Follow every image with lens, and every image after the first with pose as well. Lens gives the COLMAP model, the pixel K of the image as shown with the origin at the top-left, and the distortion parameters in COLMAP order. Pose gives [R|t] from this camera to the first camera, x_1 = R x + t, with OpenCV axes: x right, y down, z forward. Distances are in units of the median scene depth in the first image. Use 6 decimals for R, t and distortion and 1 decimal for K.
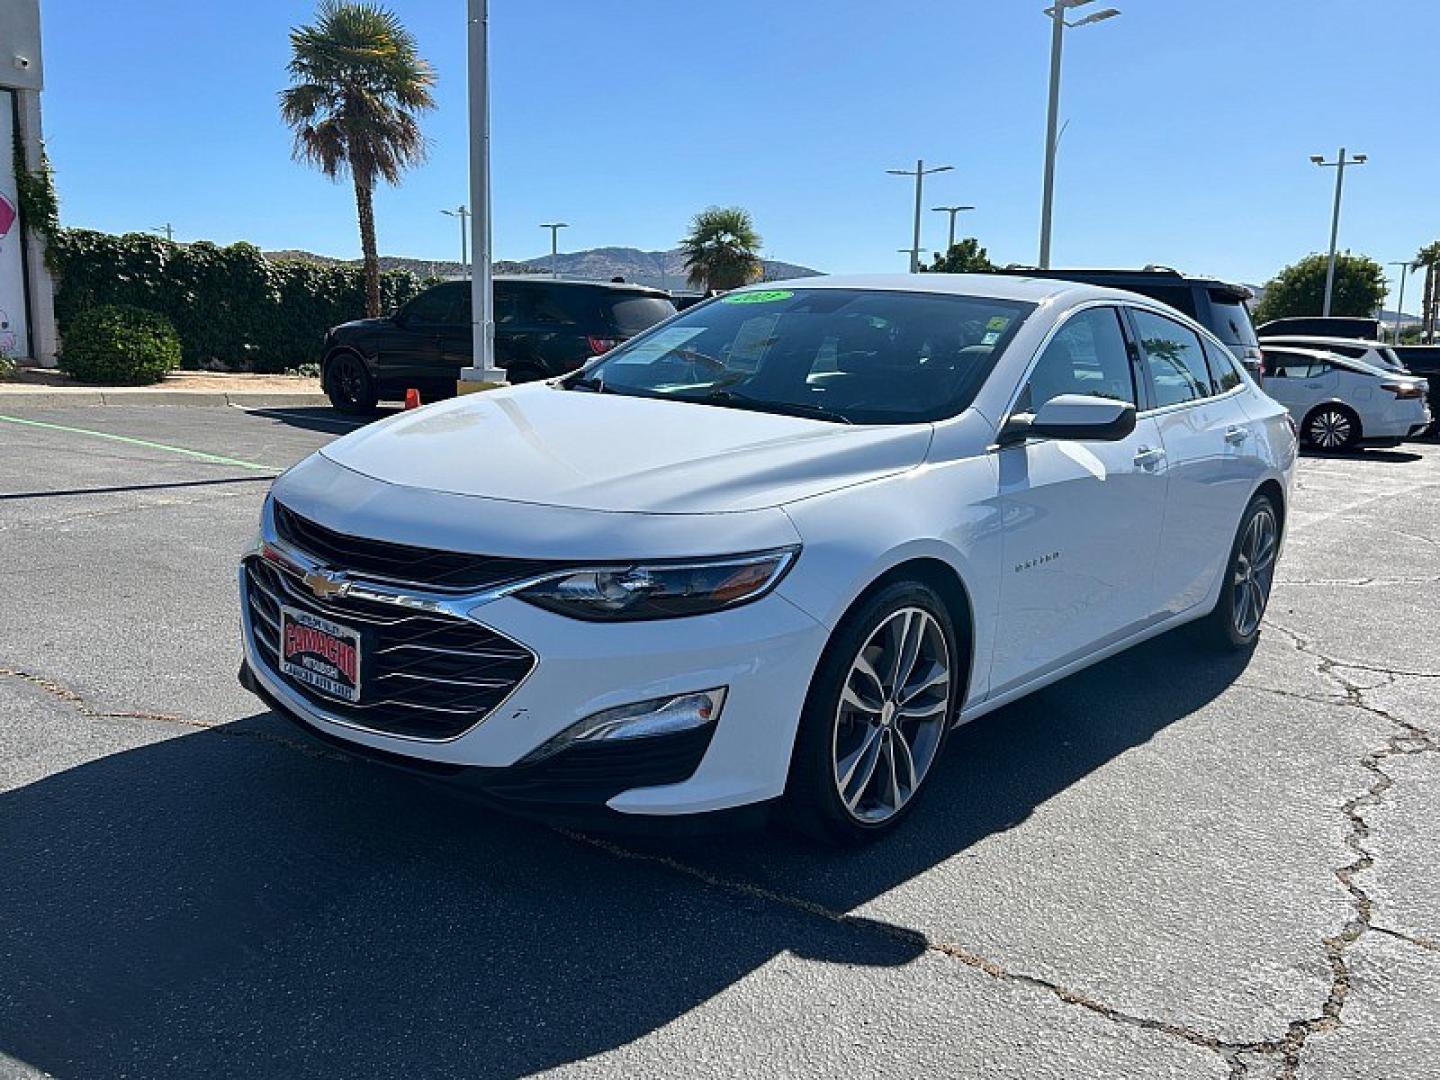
lens RADIAL K [[1214.6, 0, 720.0], [0, 1214.6, 540.0], [0, 0, 1]] dist [0.057675, -0.072550]
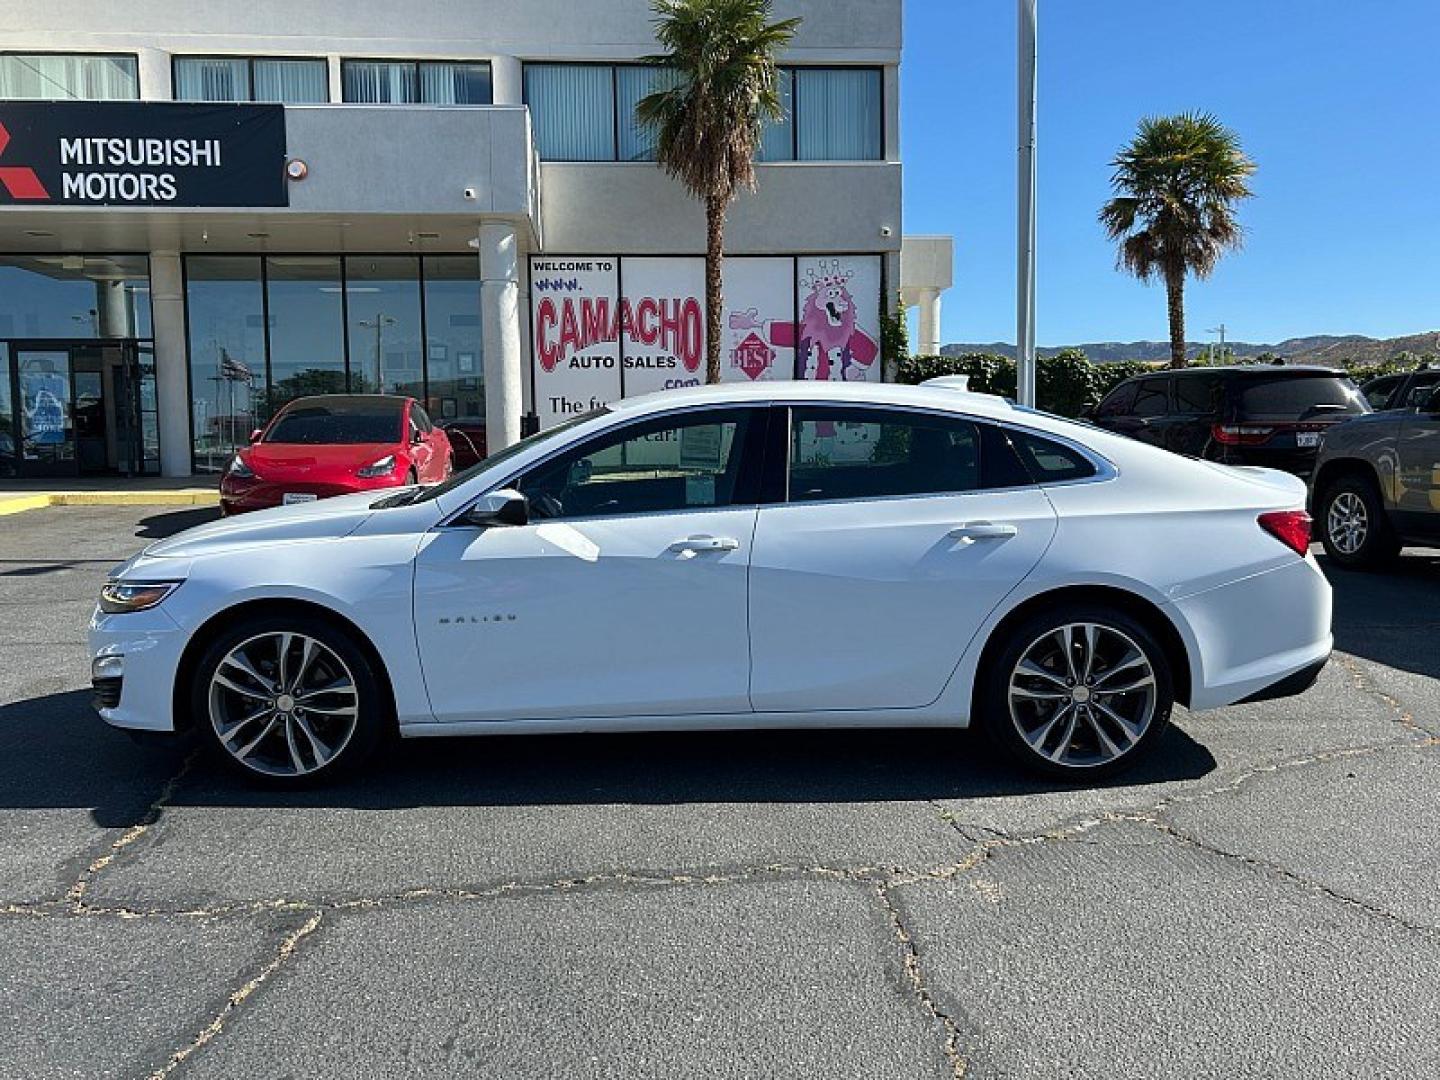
lens RADIAL K [[1214.6, 0, 720.0], [0, 1214.6, 540.0], [0, 0, 1]] dist [0.057675, -0.072550]
pose [[0.632044, 0.029496, -0.774371, 0.310687], [-0.086403, 0.995727, -0.032596, -0.010273], [0.770100, 0.087510, 0.631892, 0.084596]]
